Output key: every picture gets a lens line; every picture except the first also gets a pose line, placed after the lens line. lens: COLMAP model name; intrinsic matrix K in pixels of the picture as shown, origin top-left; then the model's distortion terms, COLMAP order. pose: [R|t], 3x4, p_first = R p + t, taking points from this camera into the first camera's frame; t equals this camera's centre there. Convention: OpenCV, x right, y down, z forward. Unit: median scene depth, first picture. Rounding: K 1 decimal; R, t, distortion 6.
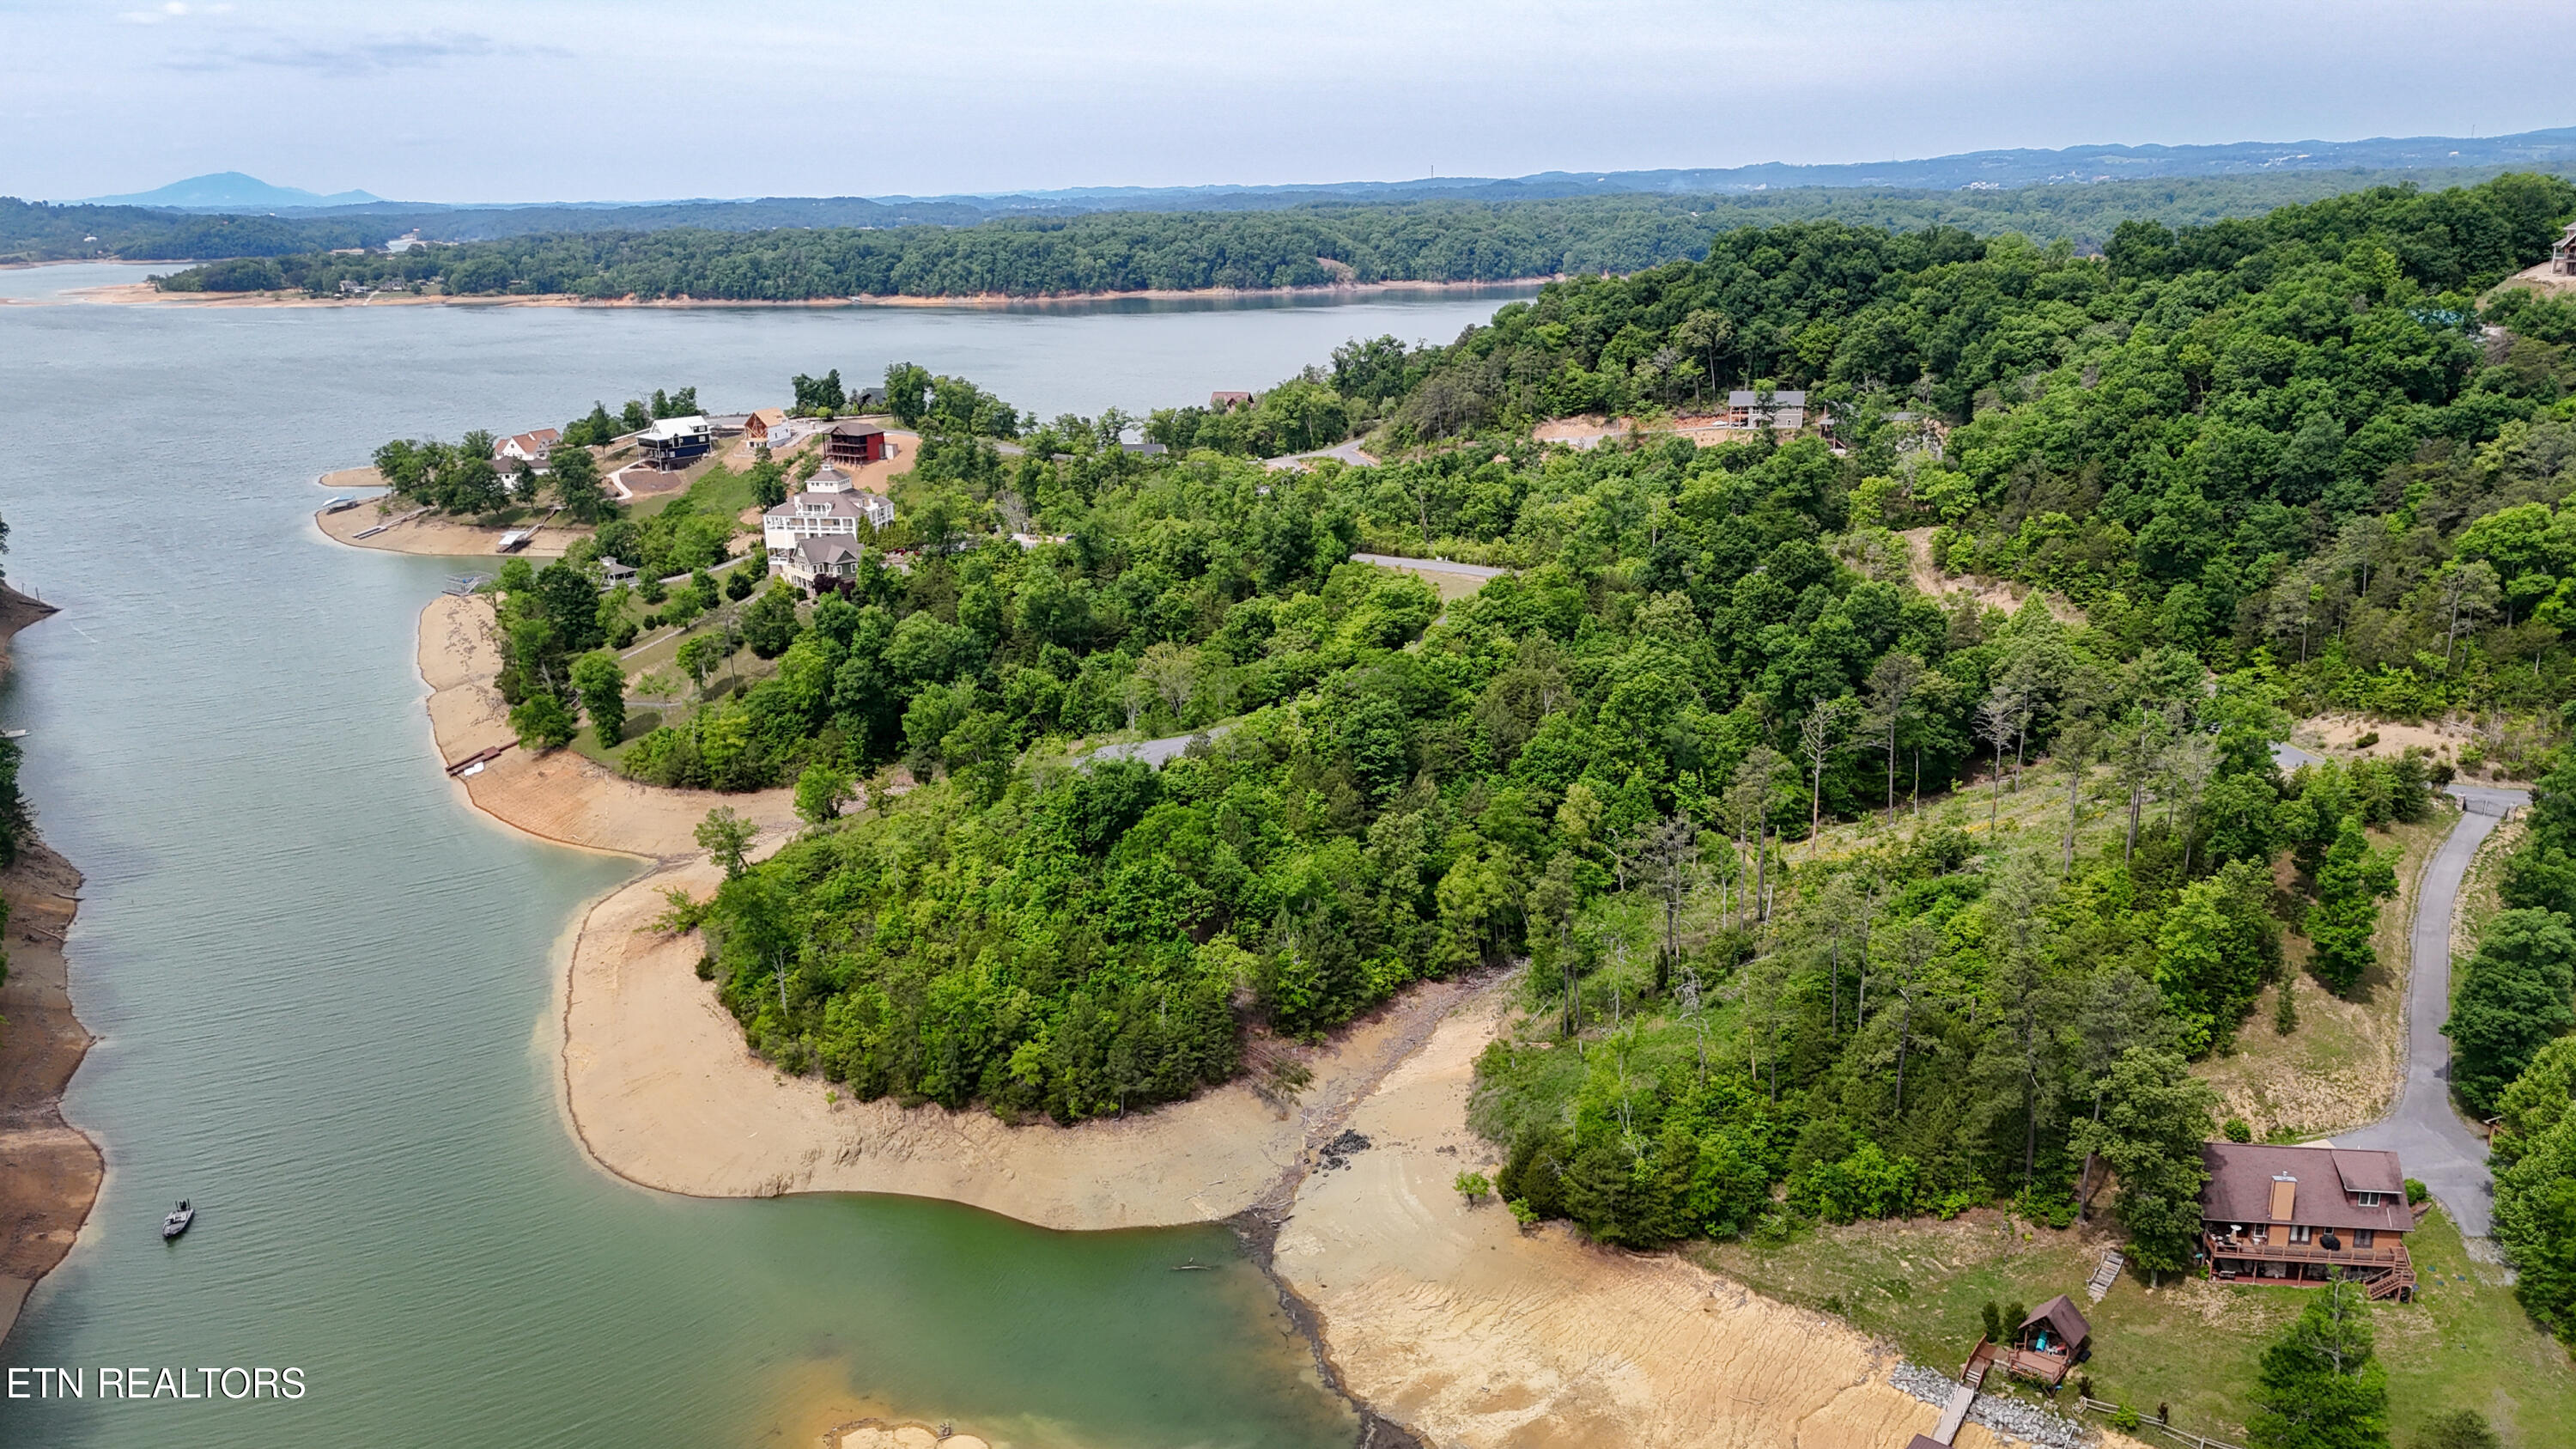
lens RADIAL K [[1900.5, 0, 1281.1], [0, 1900.5, 728.4], [0, 0, 1]] dist [0.095127, -0.102682]
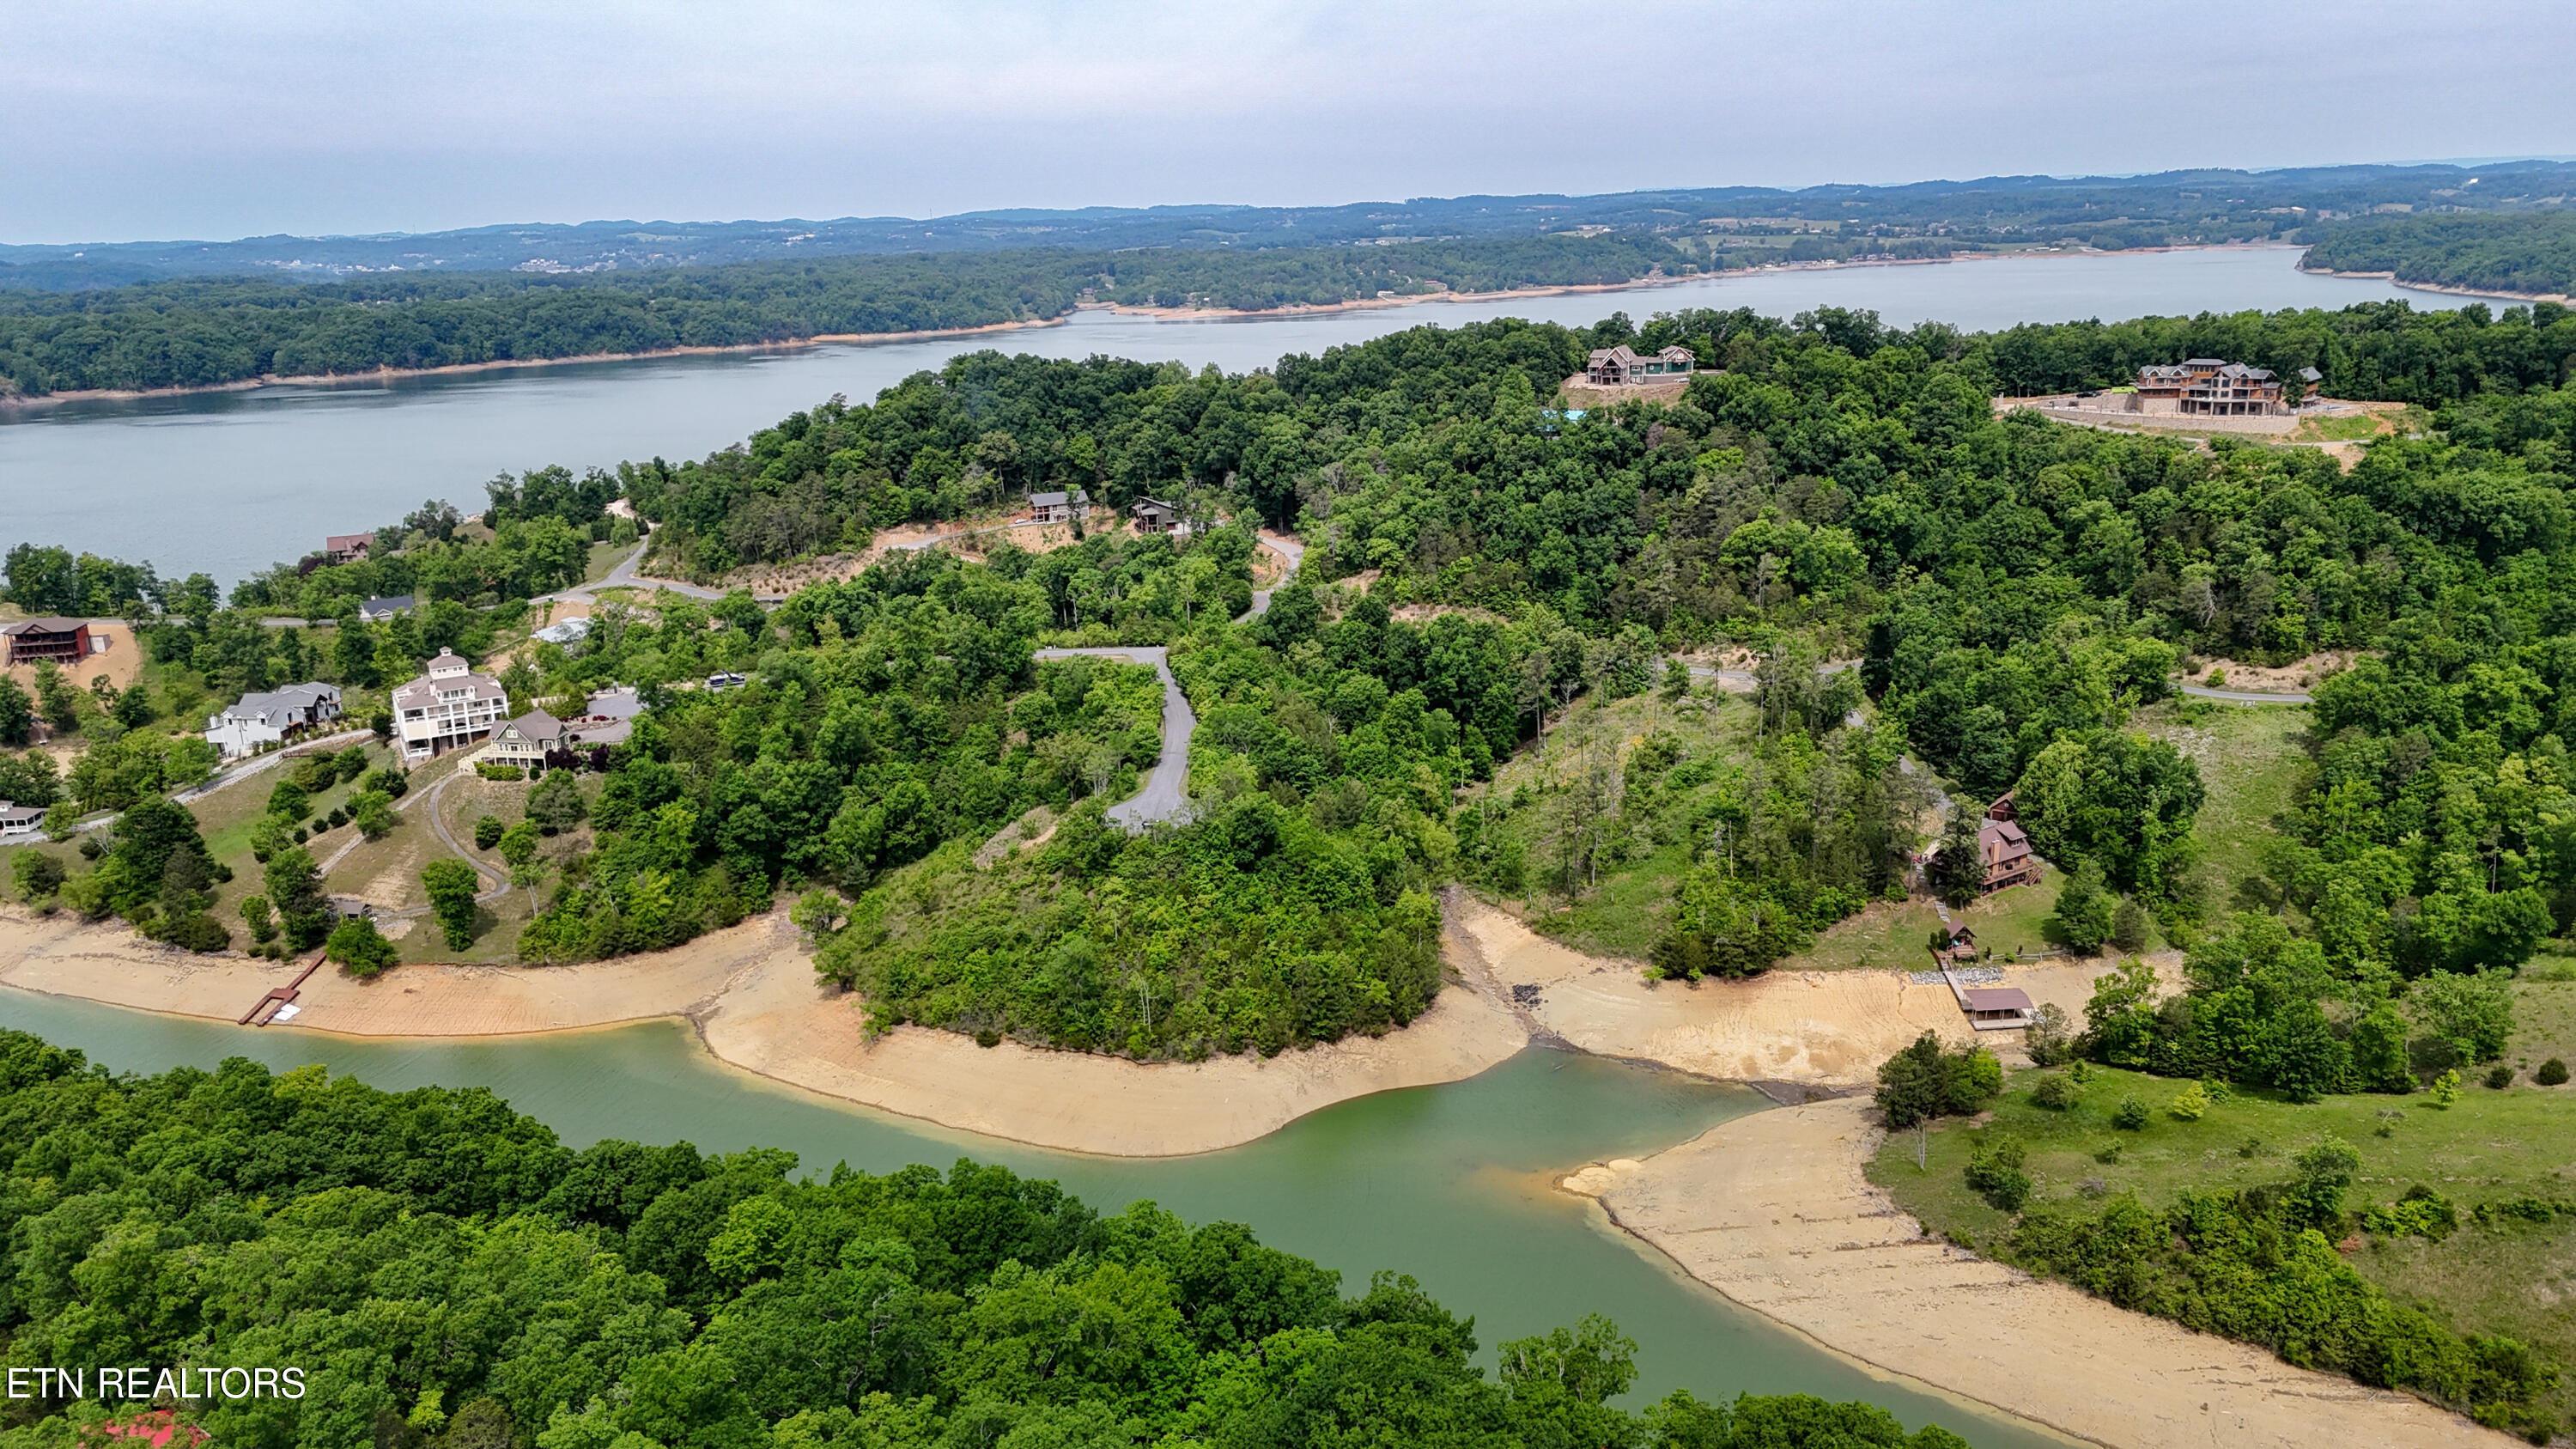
lens RADIAL K [[1900.5, 0, 1281.1], [0, 1900.5, 728.4], [0, 0, 1]] dist [0.095127, -0.102682]
pose [[0.747181, -0.173090, 0.641685, -0.380046], [0.194185, 0.980217, 0.038296, -0.033788], [-0.635620, 0.095991, 0.766011, -0.037591]]
